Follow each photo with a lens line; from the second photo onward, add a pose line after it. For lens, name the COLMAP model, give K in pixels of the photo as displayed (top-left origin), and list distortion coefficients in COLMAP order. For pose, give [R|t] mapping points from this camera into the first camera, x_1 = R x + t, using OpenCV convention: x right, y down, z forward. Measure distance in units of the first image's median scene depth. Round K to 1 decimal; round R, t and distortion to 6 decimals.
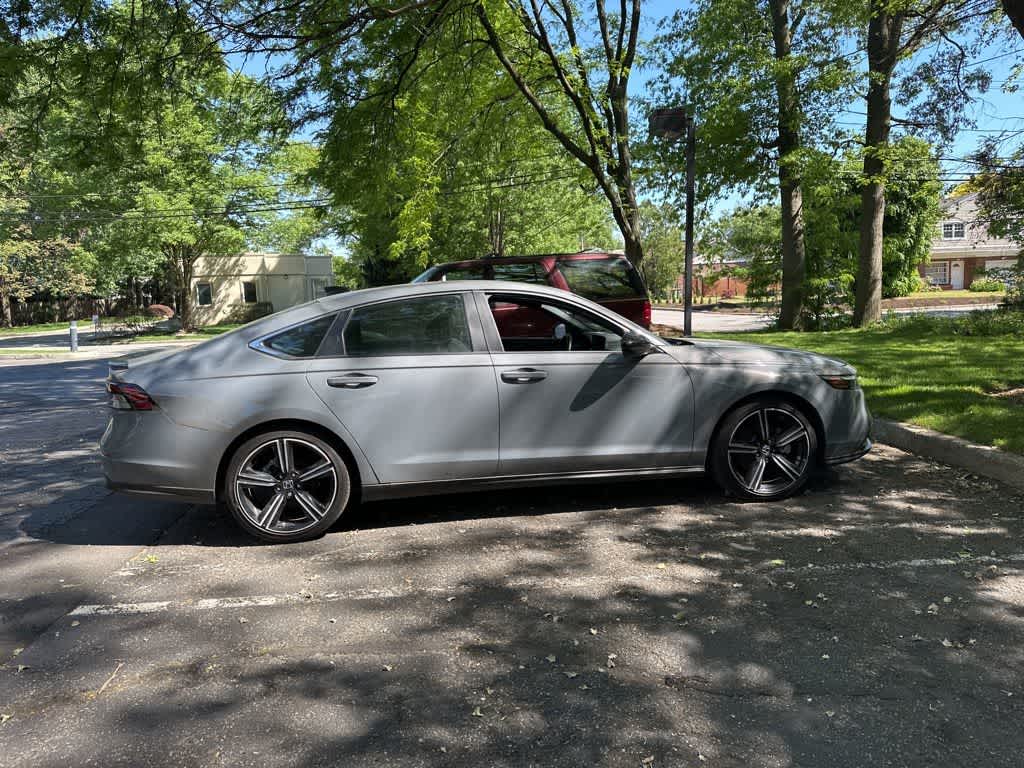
lens RADIAL K [[719.3, 0, 518.4], [0, 719.3, 382.1], [0, 0, 1]] dist [0.050816, -0.066692]
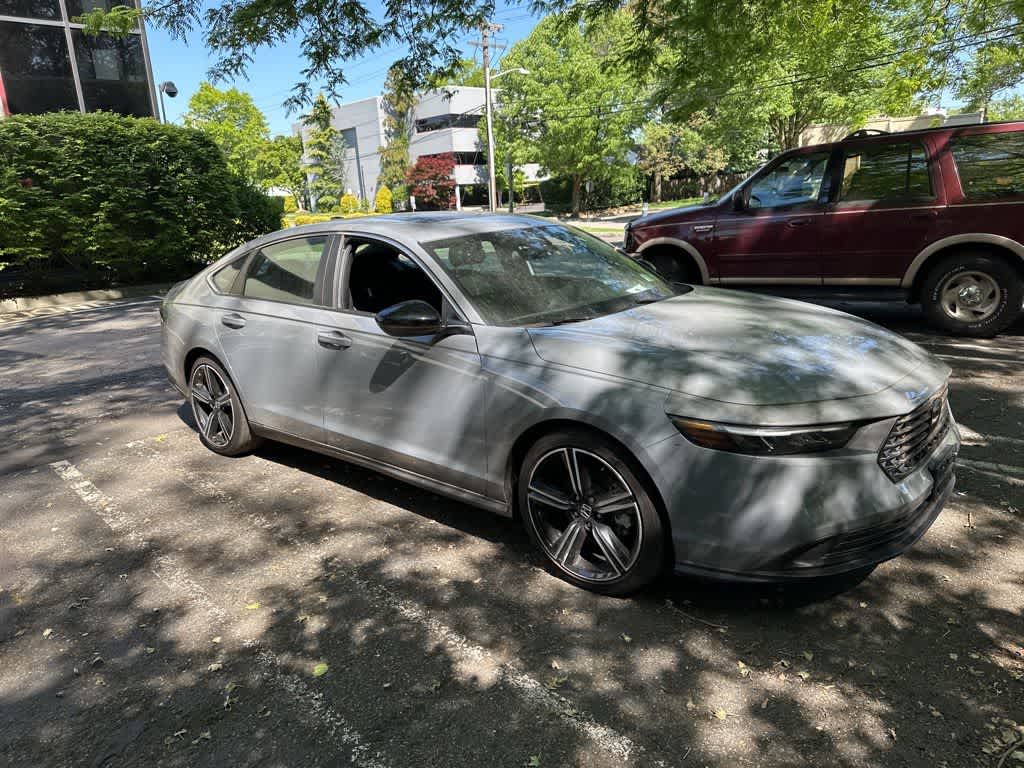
lens RADIAL K [[719.3, 0, 510.6], [0, 719.3, 390.8], [0, 0, 1]] dist [0.050816, -0.066692]
pose [[0.641691, 0.199169, -0.740651, 0.786605], [-0.058423, 0.975581, 0.211727, -0.142994], [0.764735, -0.092592, 0.637658, 0.605548]]
